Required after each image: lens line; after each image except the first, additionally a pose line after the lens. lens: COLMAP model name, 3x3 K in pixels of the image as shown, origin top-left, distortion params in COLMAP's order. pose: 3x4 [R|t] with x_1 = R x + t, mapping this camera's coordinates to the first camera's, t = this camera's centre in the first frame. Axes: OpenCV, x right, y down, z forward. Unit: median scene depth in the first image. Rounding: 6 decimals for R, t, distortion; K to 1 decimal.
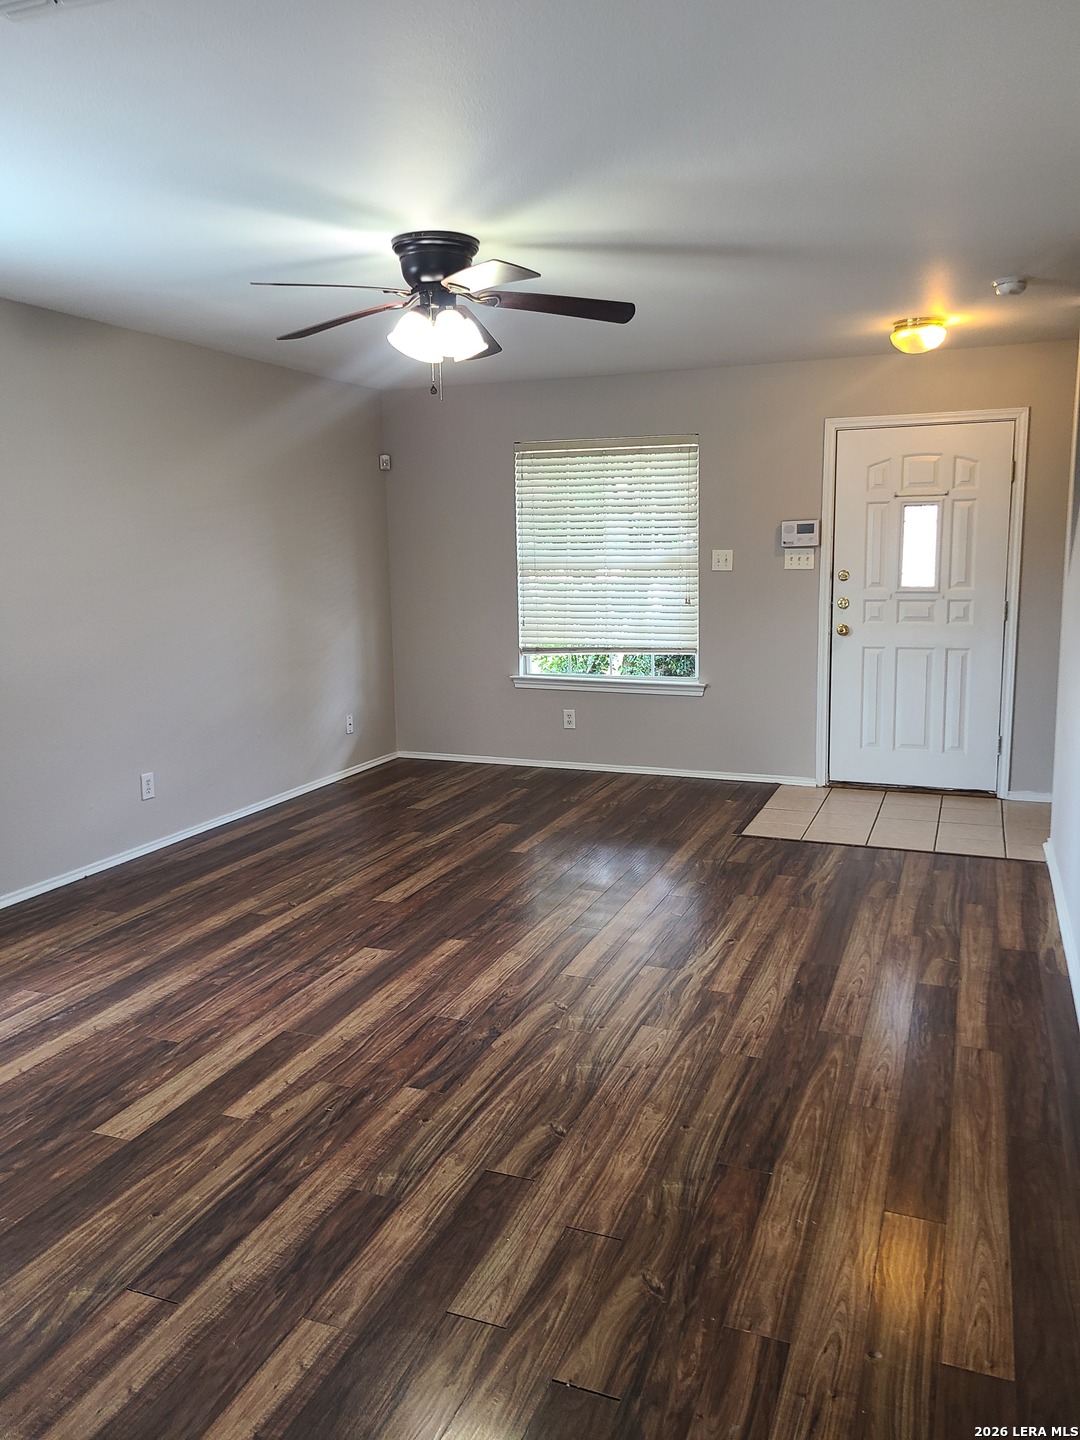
lens RADIAL K [[1072.5, 0, 579.2], [0, 1072.5, 716.3], [0, 0, 1]] dist [0.055041, -0.037062]
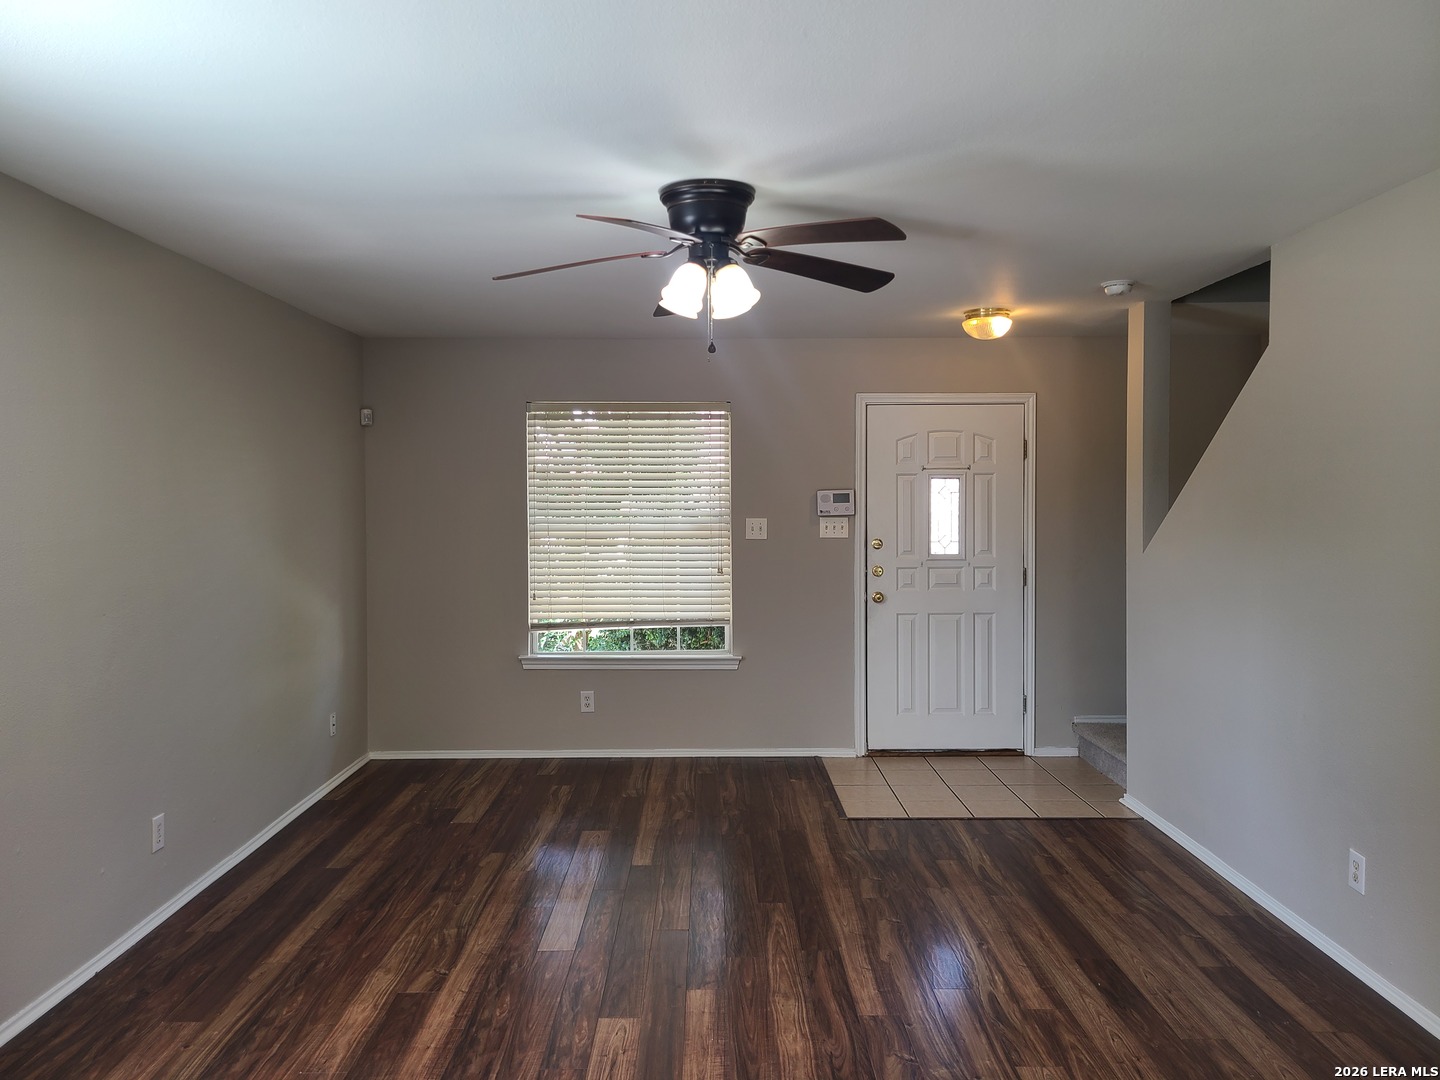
lens RADIAL K [[1072.5, 0, 732.5], [0, 1072.5, 528.2], [0, 0, 1]] dist [0.055041, -0.037062]
pose [[0.931941, -0.000931, 0.362608, -0.304307], [0.050032, 0.990762, -0.126045, -0.029582], [-0.359141, 0.135608, 0.923379, 0.134361]]
